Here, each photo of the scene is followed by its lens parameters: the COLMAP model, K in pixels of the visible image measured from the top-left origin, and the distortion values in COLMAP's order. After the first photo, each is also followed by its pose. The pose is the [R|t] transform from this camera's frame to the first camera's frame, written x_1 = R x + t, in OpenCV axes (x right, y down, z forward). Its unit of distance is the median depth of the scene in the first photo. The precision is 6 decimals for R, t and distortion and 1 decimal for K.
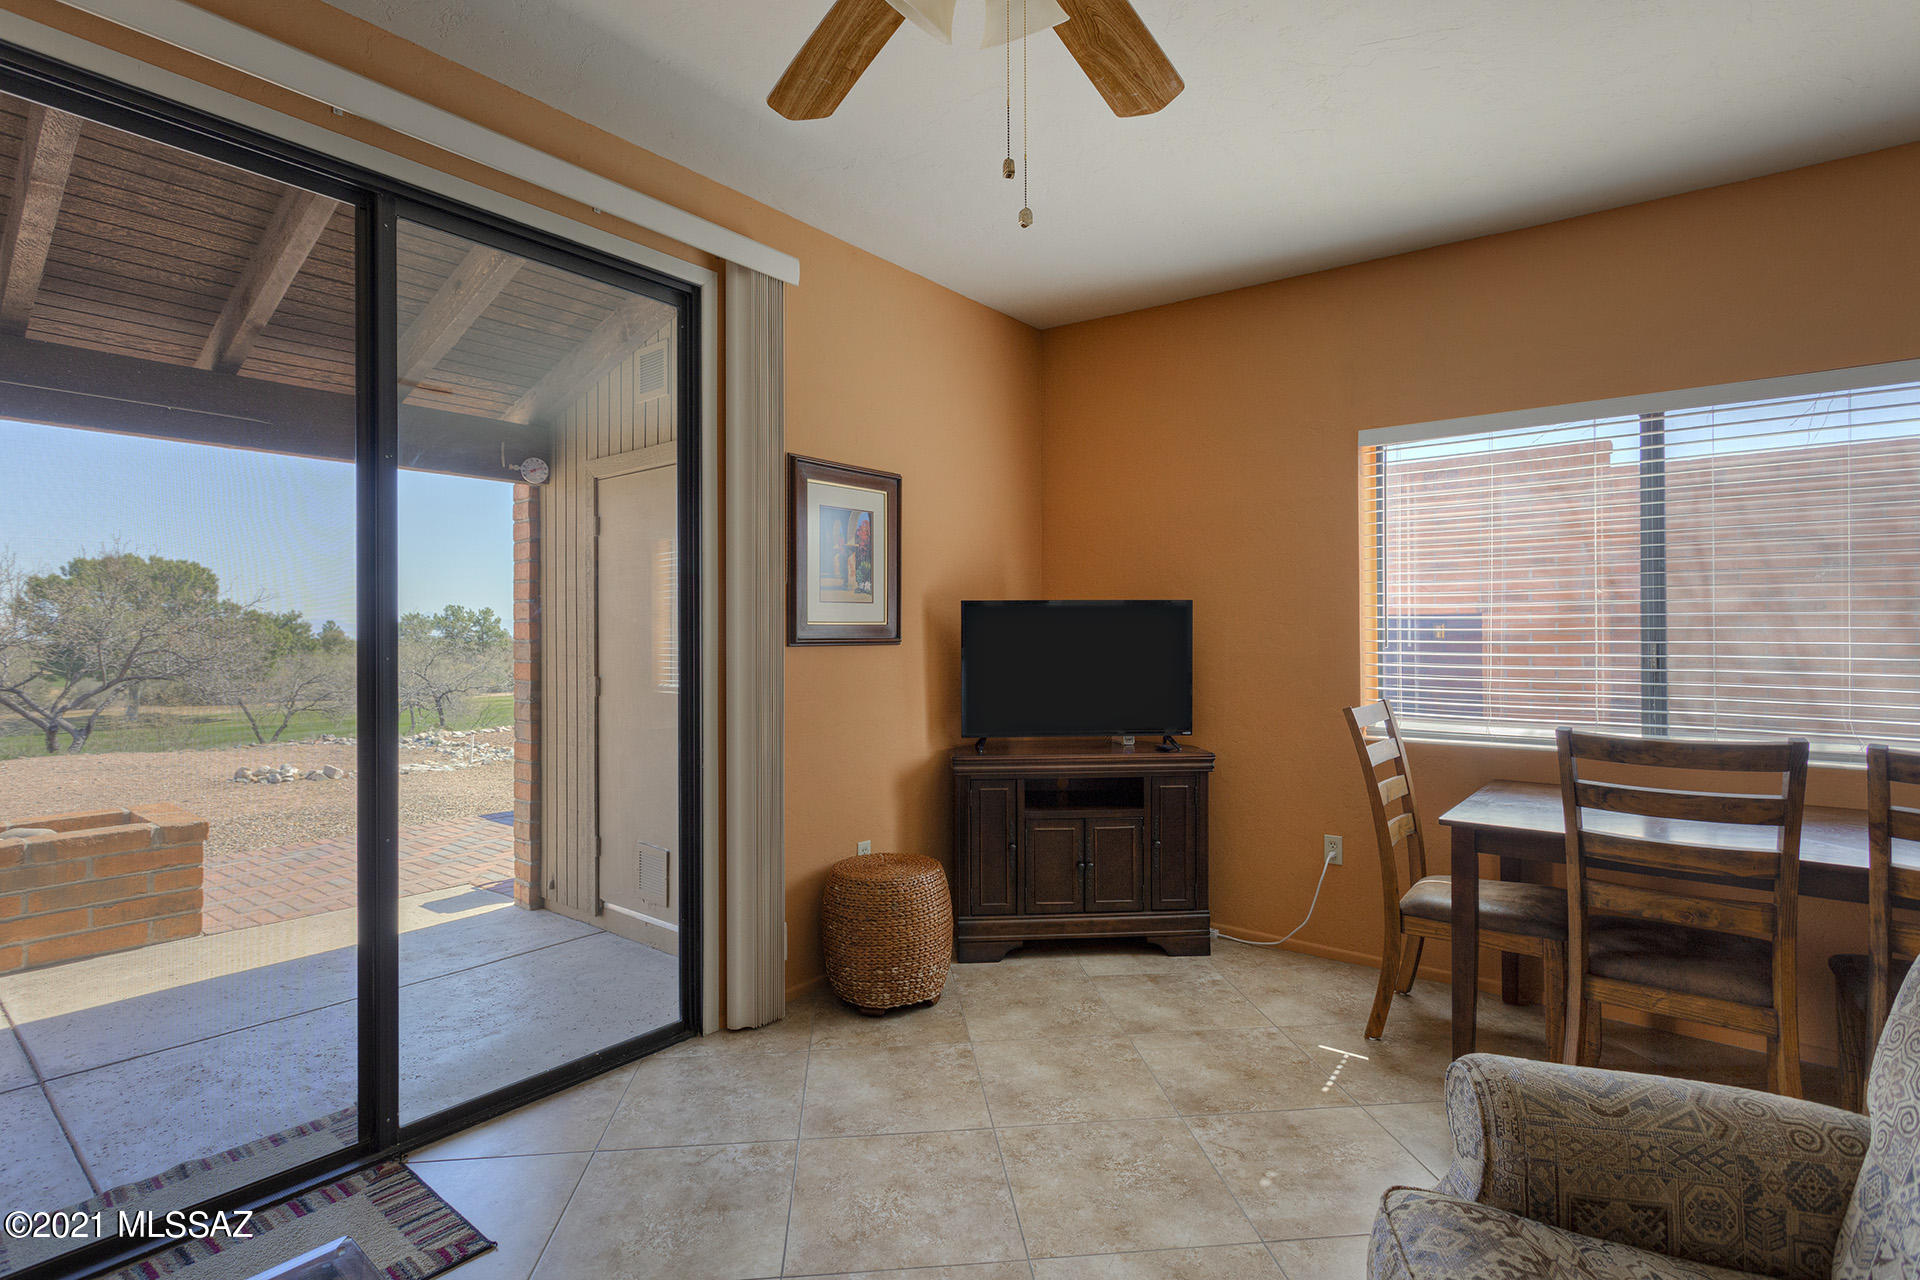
lens RADIAL K [[913.7, 0, 950.8], [0, 913.7, 636.7], [0, 0, 1]] dist [0.000229, 0.000660]
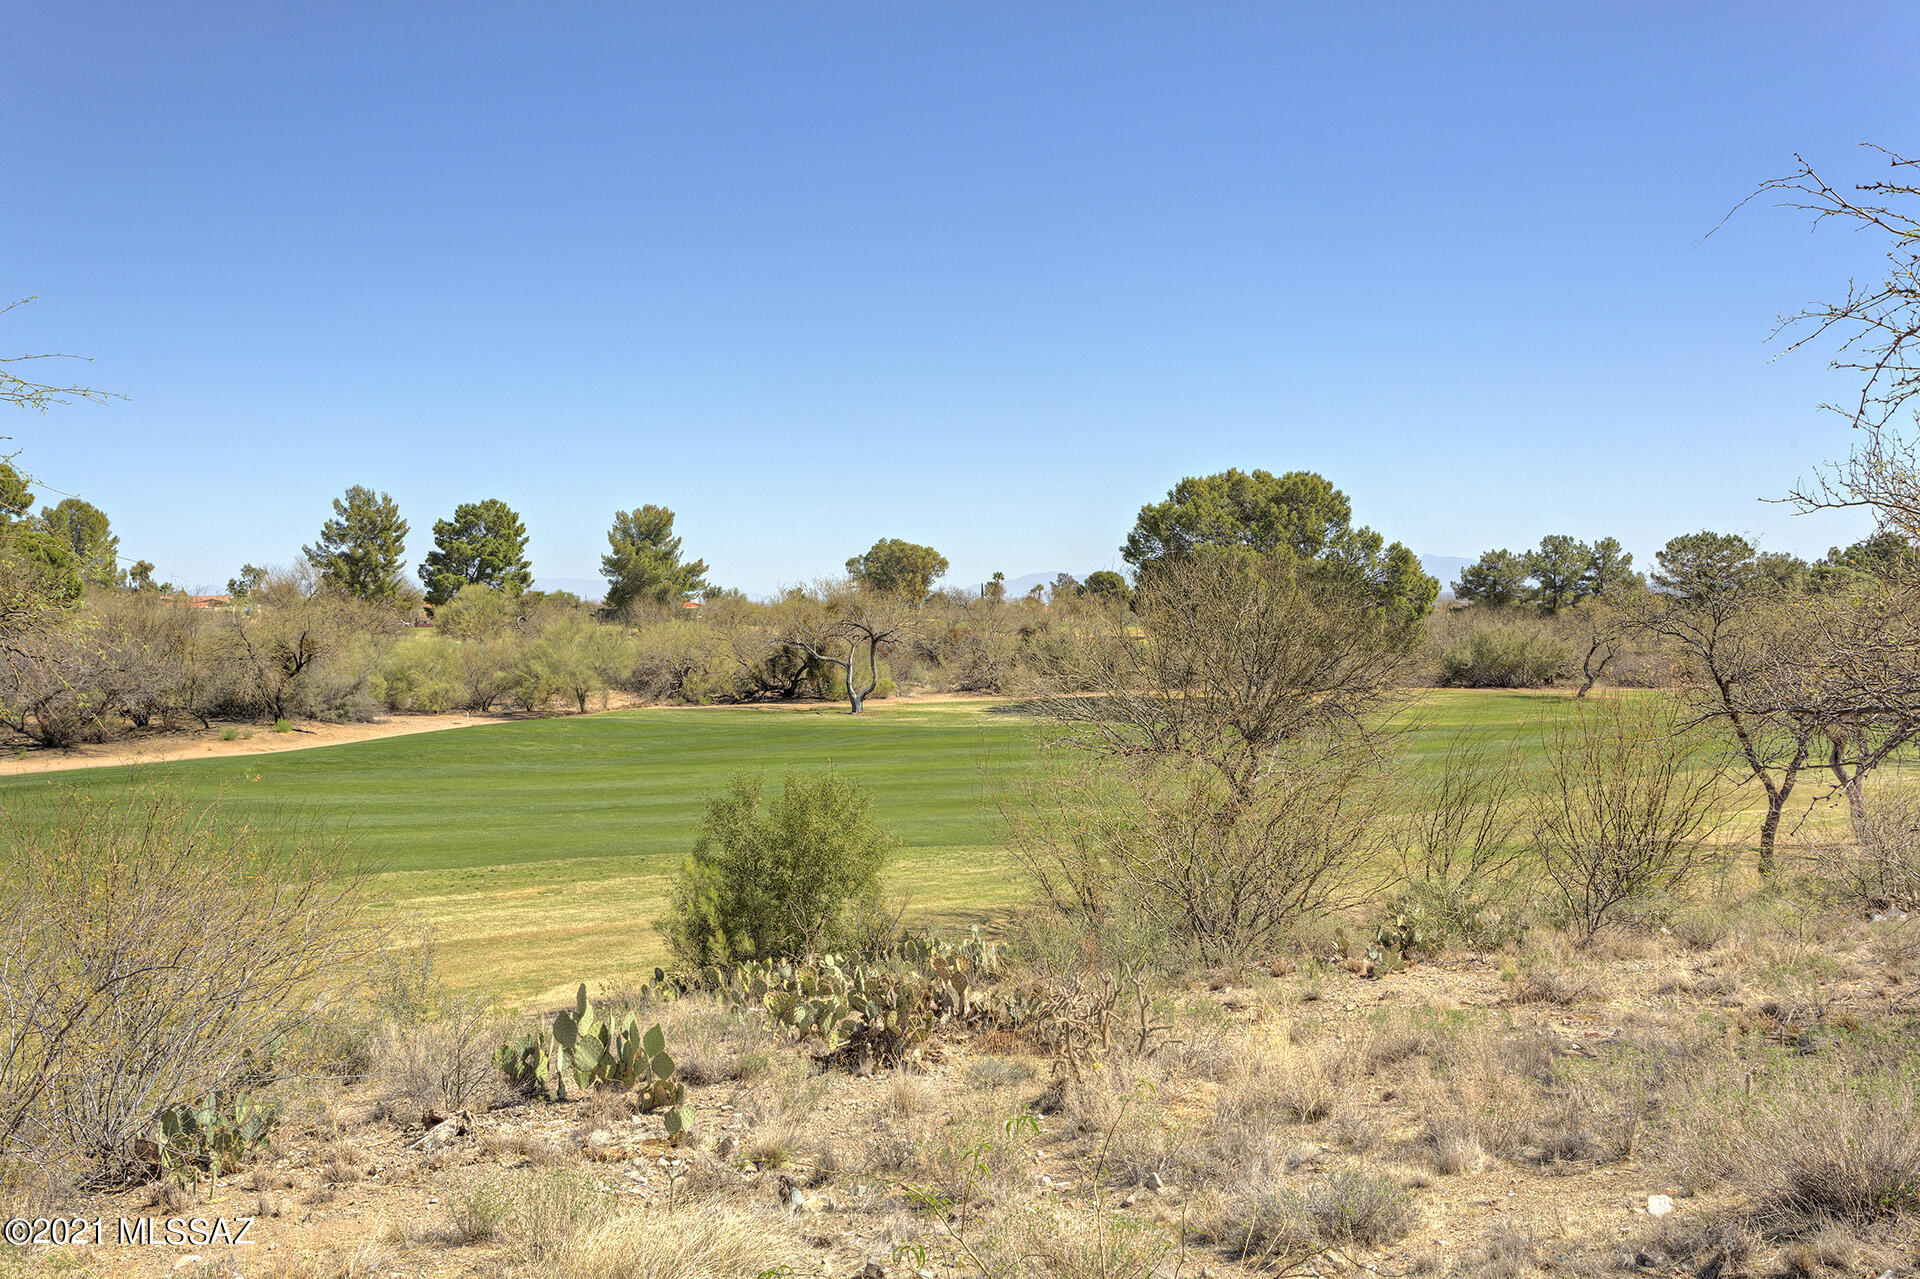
lens RADIAL K [[1529.6, 0, 960.0], [0, 1529.6, 639.5], [0, 0, 1]] dist [0.026342, -0.002372]
pose [[0.669848, 0.013939, -0.742367, -5.122006], [0.010896, 0.999532, 0.028600, 0.120661], [0.742418, -0.027247, 0.669382, 1.686934]]
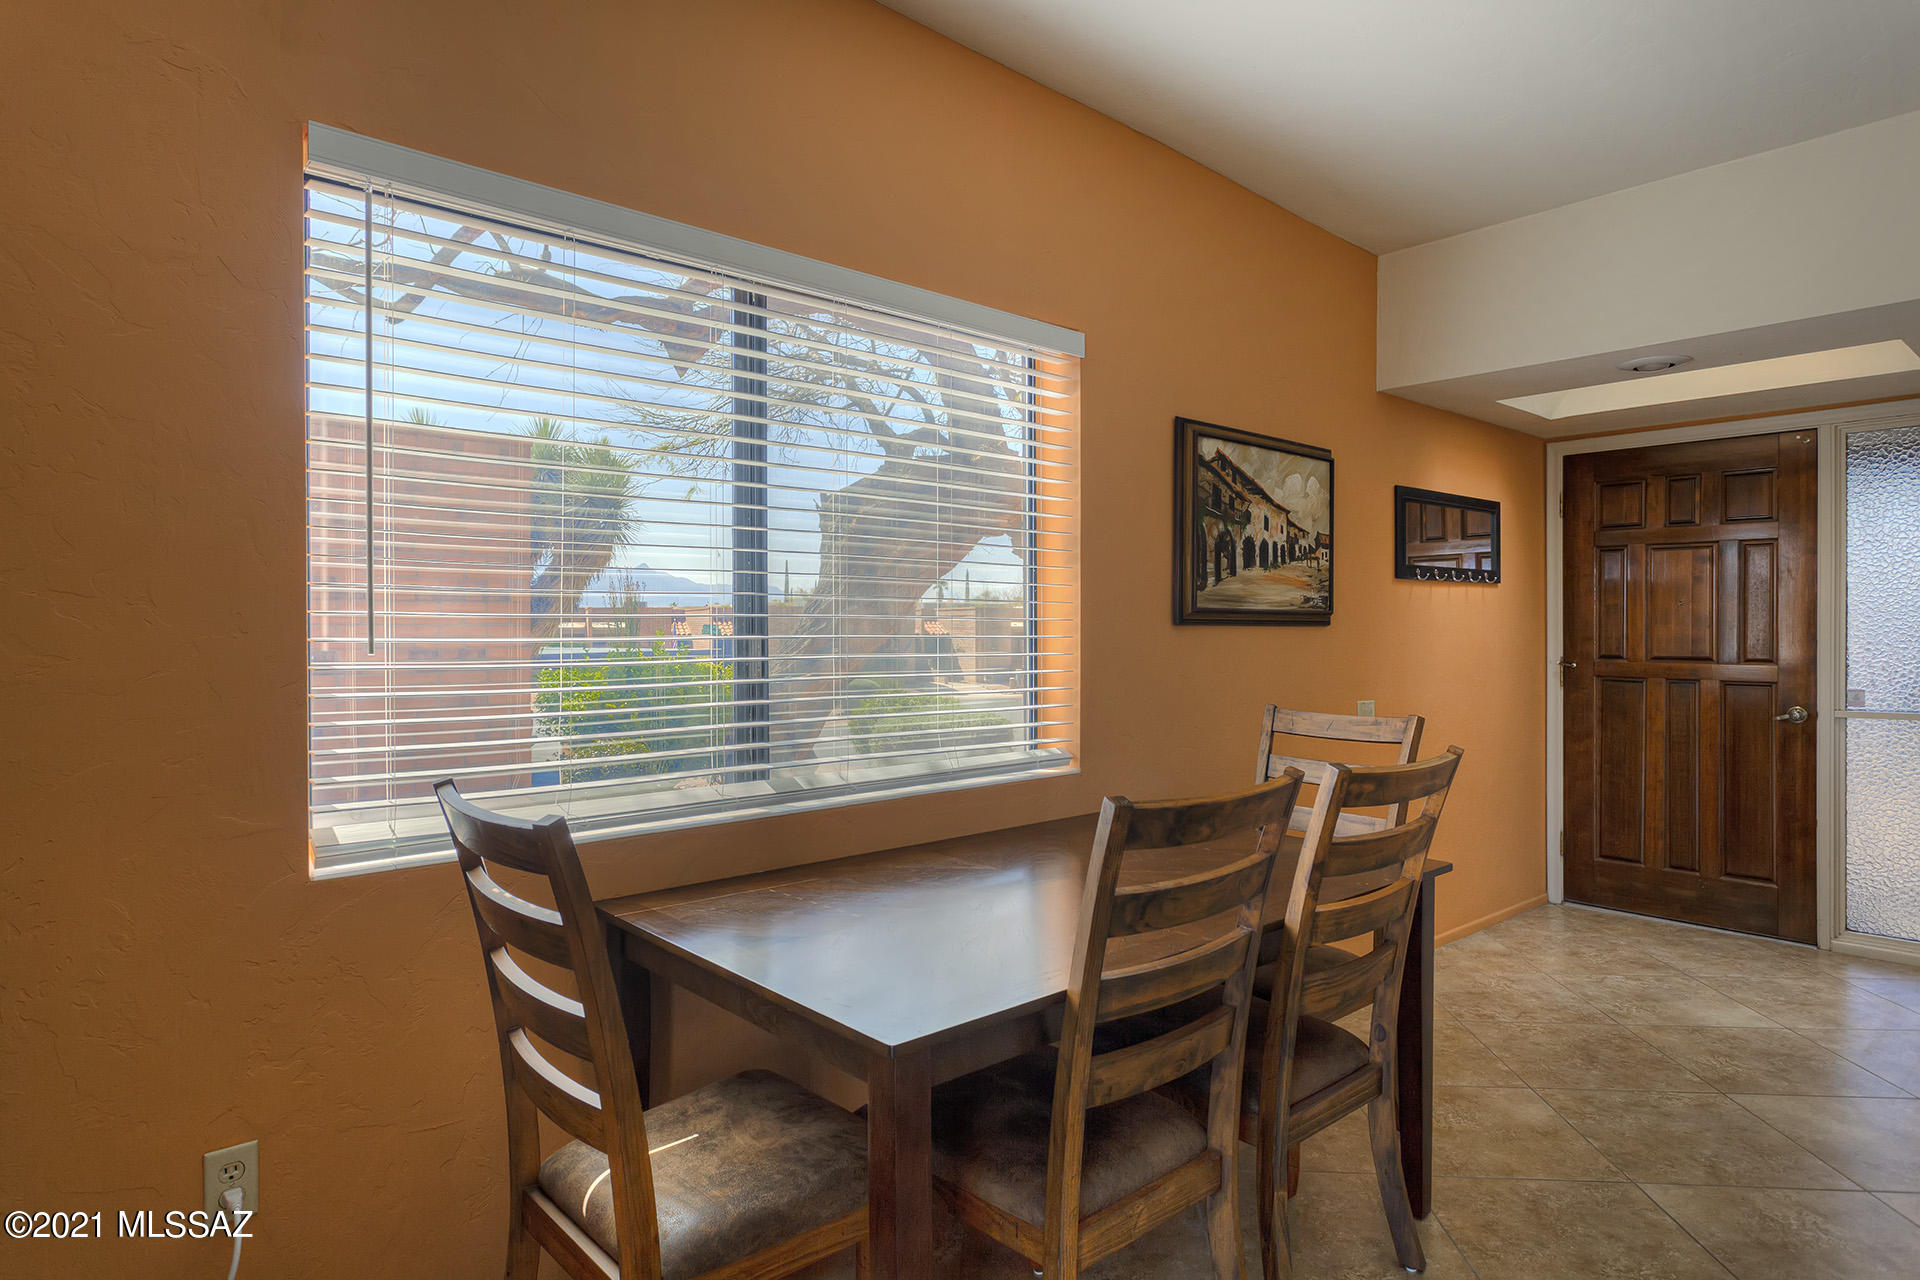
lens RADIAL K [[1081.6, 0, 957.6], [0, 1081.6, 627.9], [0, 0, 1]] dist [-0.000067, 0.000665]
pose [[0.157684, 0.000492, 0.987490, 0.020788], [0.003816, 0.999992, -0.001107, 0.000314], [-0.987482, 0.003943, 0.157681, 0.621980]]
